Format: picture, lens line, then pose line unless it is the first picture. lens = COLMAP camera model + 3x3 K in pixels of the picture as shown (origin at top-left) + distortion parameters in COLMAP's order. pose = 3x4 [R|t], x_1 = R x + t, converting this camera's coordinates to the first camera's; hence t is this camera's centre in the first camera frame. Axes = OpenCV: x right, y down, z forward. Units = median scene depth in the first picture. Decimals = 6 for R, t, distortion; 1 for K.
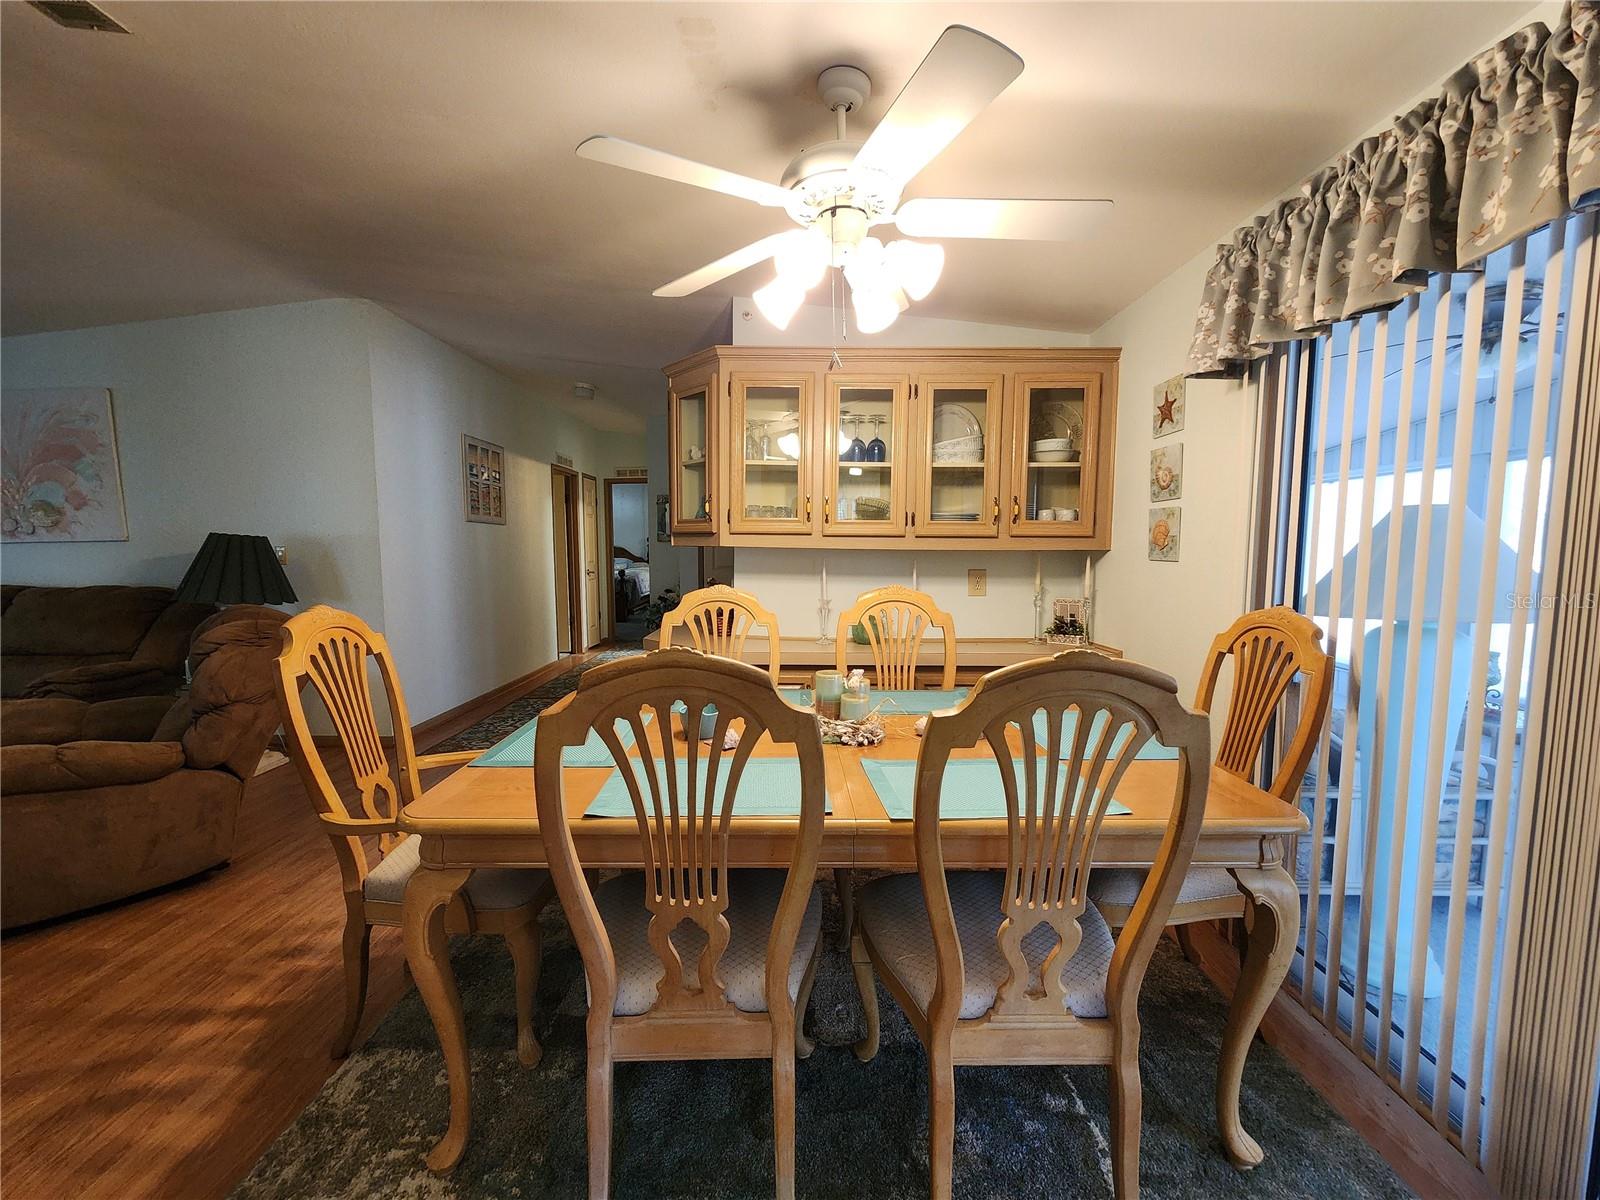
lens RADIAL K [[661.8, 0, 794.9], [0, 661.8, 601.6], [0, 0, 1]] dist [-0.003618, 0.001791]
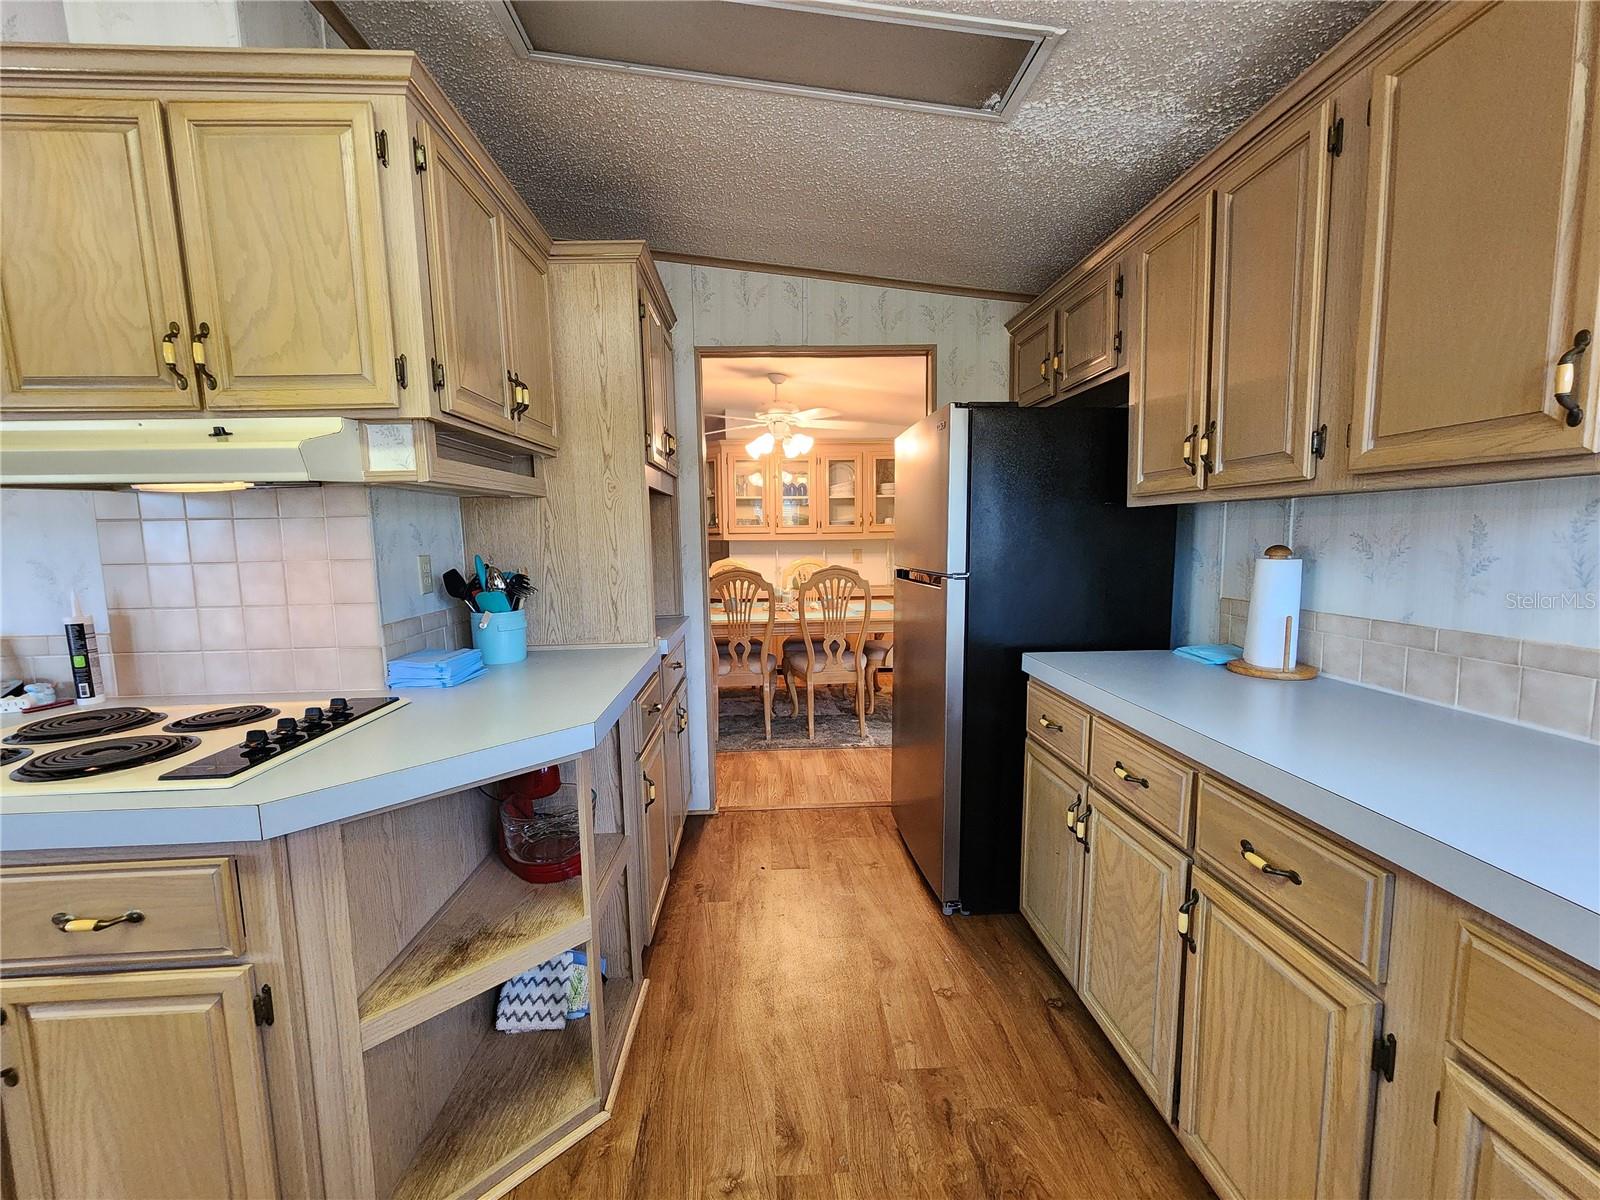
lens RADIAL K [[661.8, 0, 797.7], [0, 661.8, 606.0], [0, 0, 1]] dist [-0.003618, 0.001791]
pose [[0.997879, -0.025425, 0.059930, -0.013964], [0.023835, 0.999348, 0.027102, 0.063732], [-0.060580, -0.025616, 0.997835, -0.971620]]
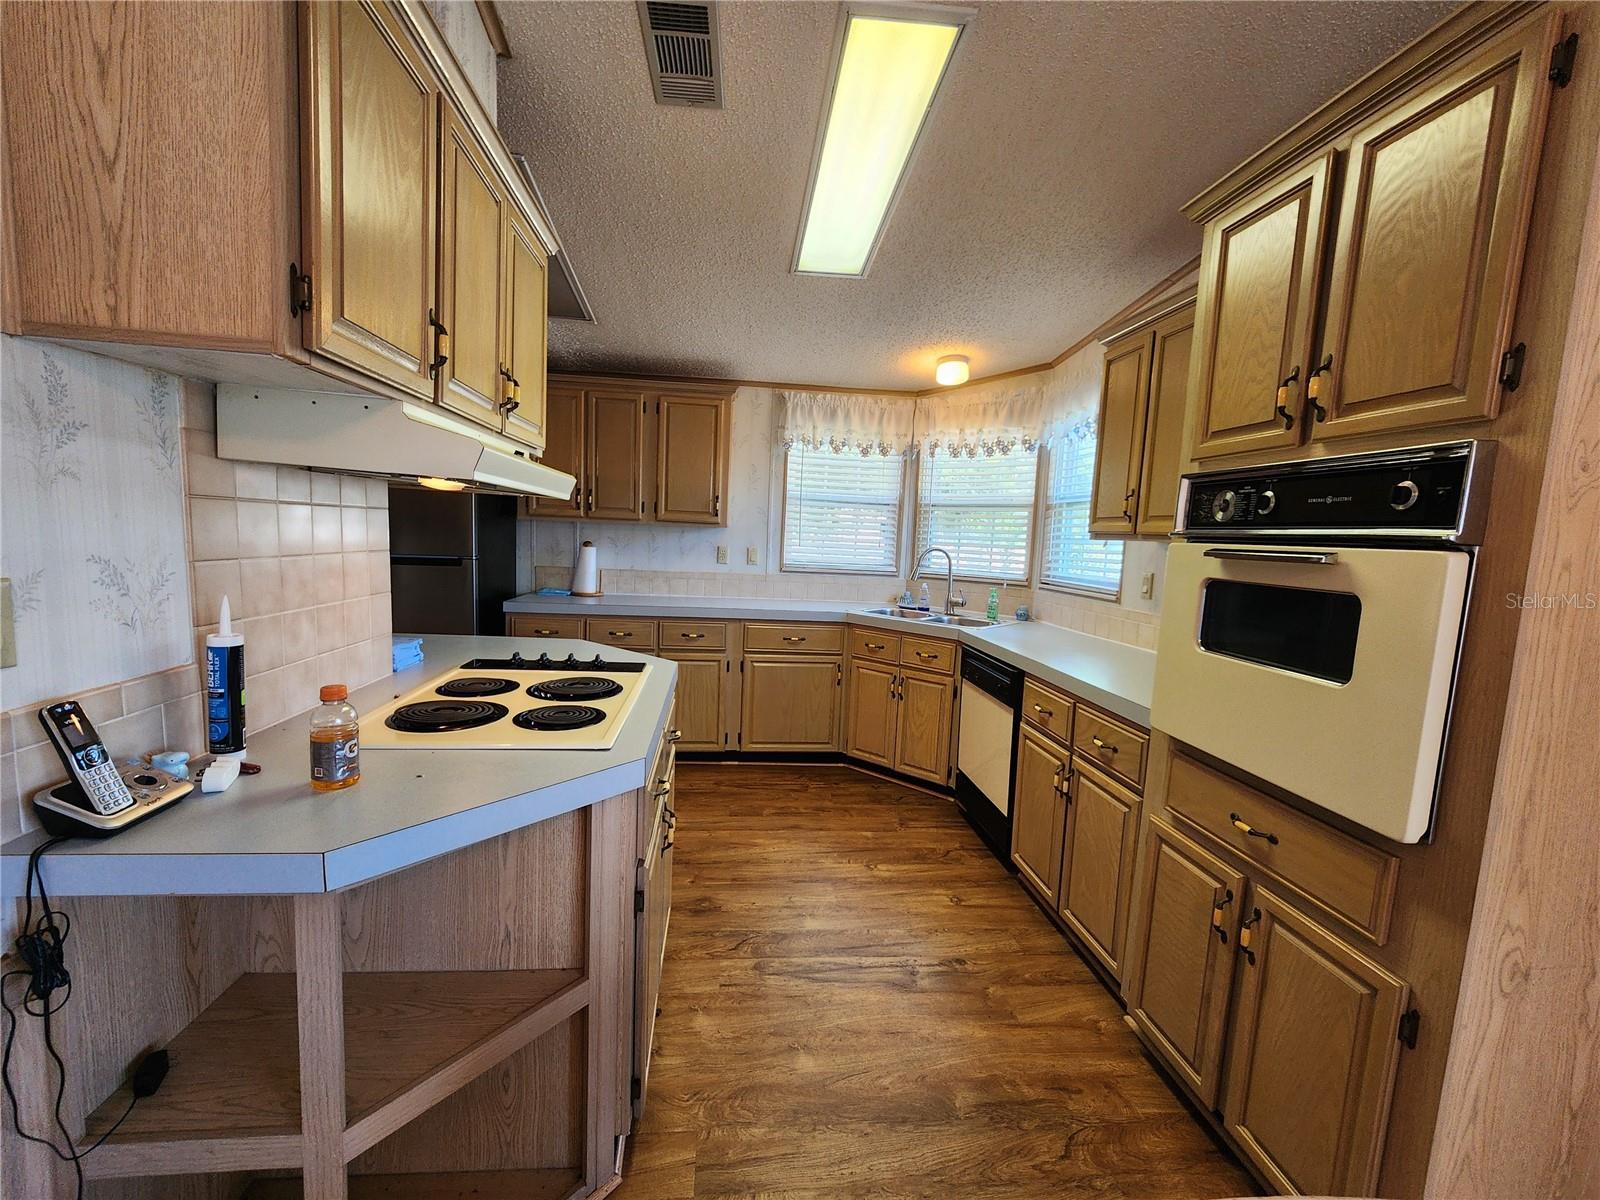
lens RADIAL K [[661.8, 0, 789.3], [0, 661.8, 603.9], [0, 0, 1]] dist [-0.003618, 0.001791]
pose [[-0.116612, -0.110082, 0.987058, -0.925936], [0.039280, 0.992550, 0.115335, 0.026080], [-0.992401, 0.052221, -0.111419, -0.691755]]
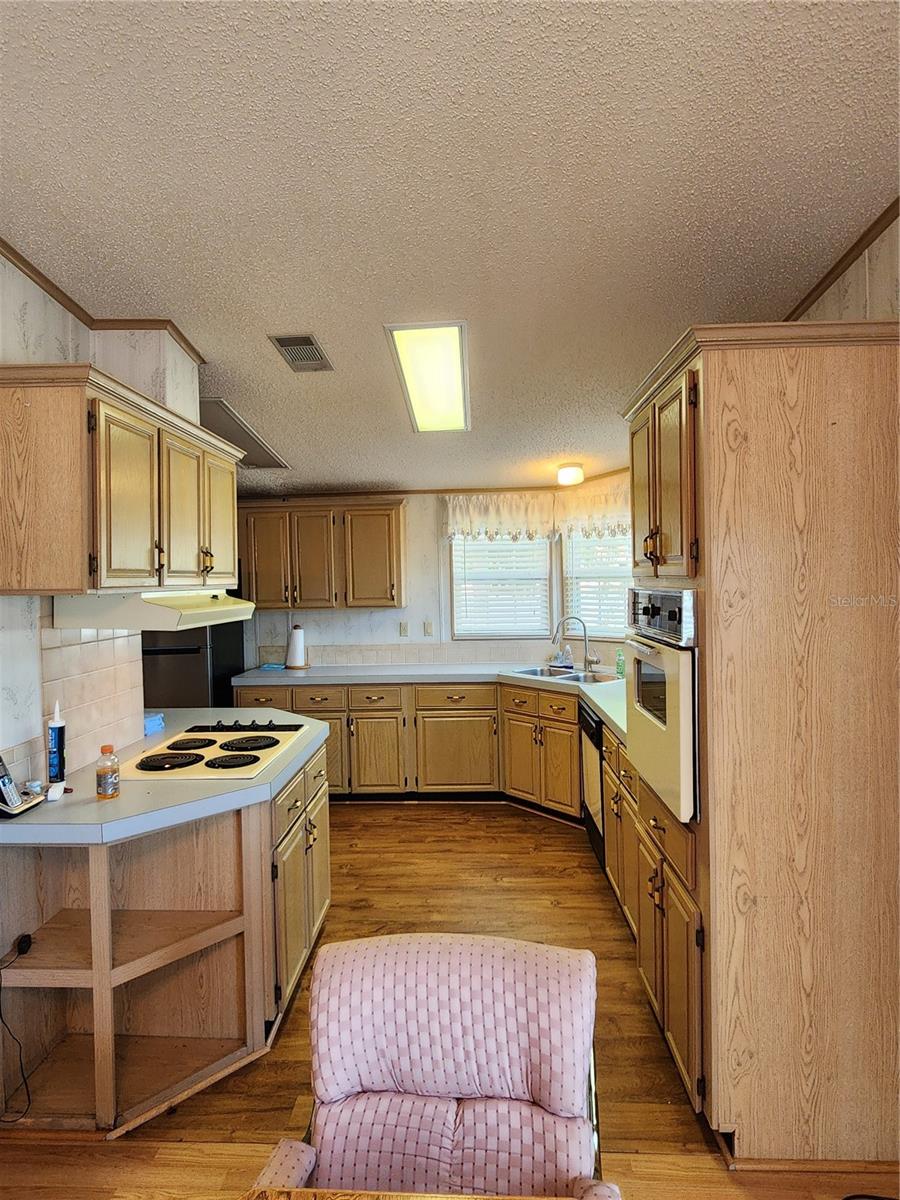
lens RADIAL K [[663.5, 0, 440.7], [0, 663.5, 586.8], [0, 0, 1]] dist [-0.003914, -0.000167]
pose [[0.028601, -0.010233, 0.999539, -1.224078], [0.103712, 0.994581, 0.007214, -0.031275], [-0.994196, 0.103458, 0.029508, -0.865111]]
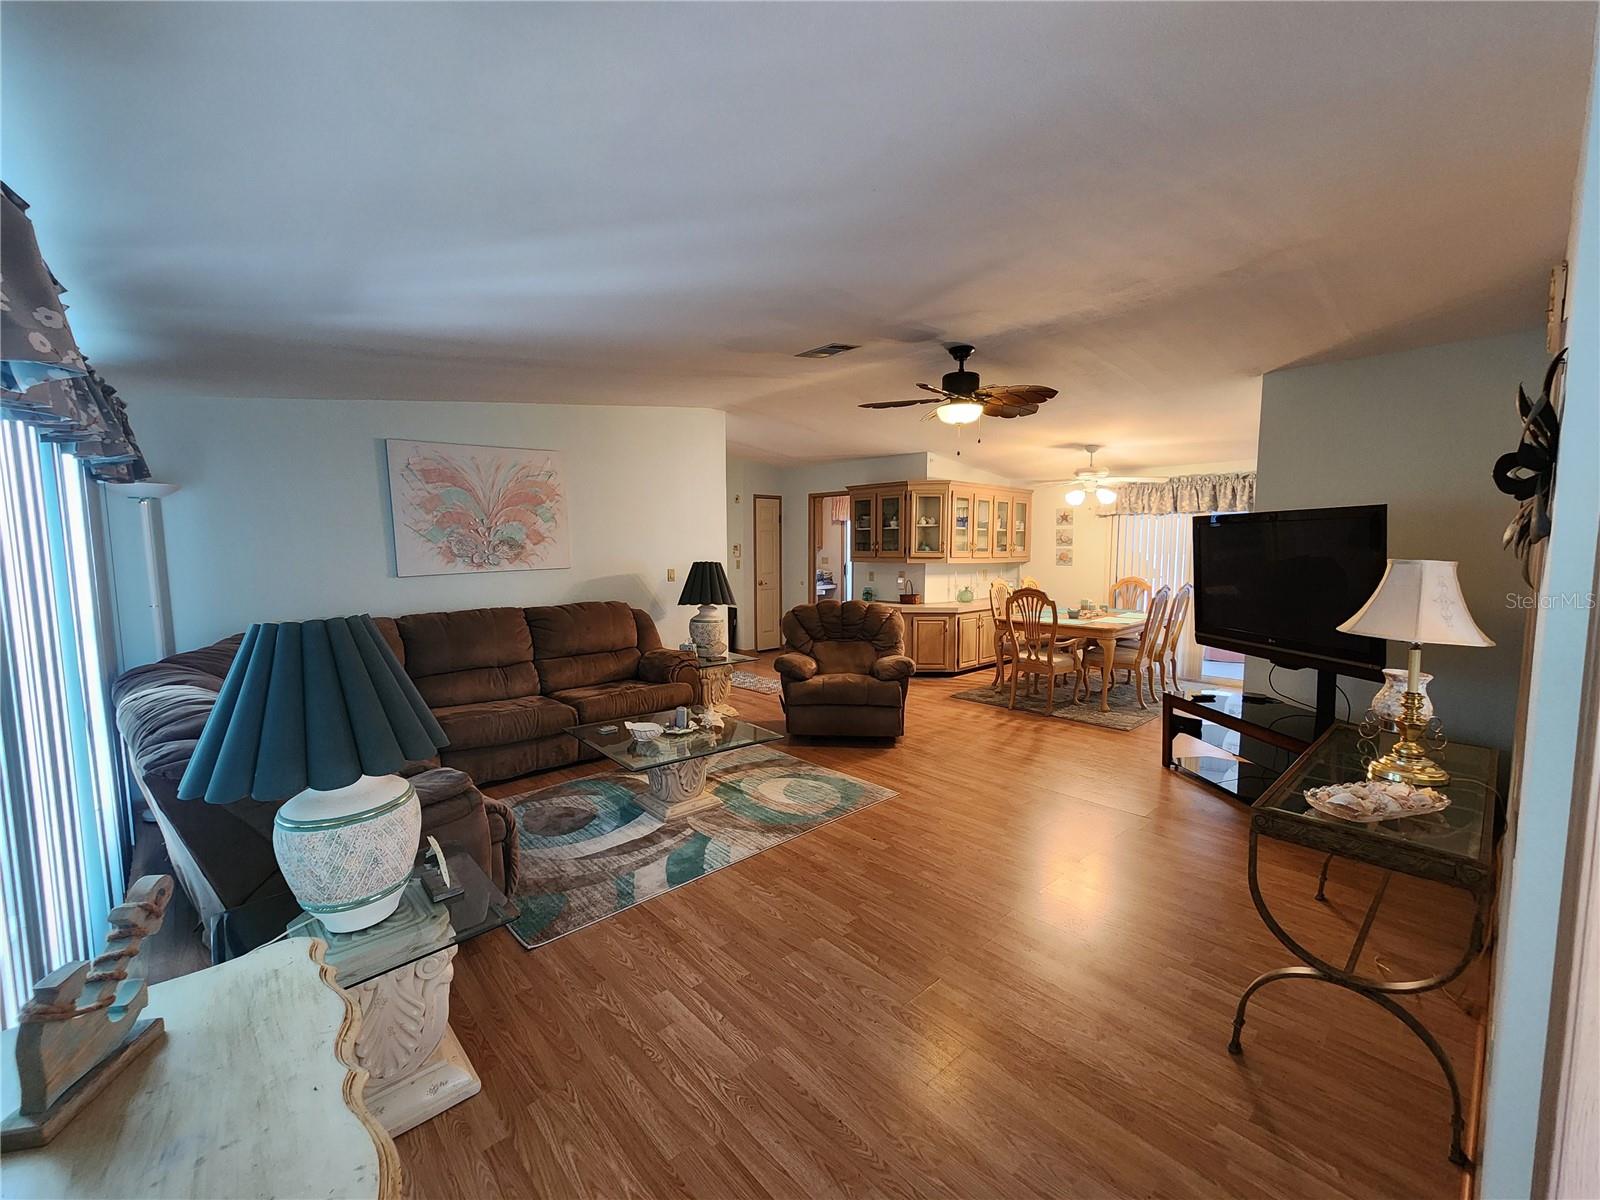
lens RADIAL K [[661.8, 0, 786.9], [0, 661.8, 605.4], [0, 0, 1]] dist [-0.003618, 0.001791]
pose [[0.730431, -0.067695, 0.679623, -2.127720], [0.061027, 0.997565, 0.033775, -0.048921], [-0.680255, 0.016805, 0.732783, -0.330893]]
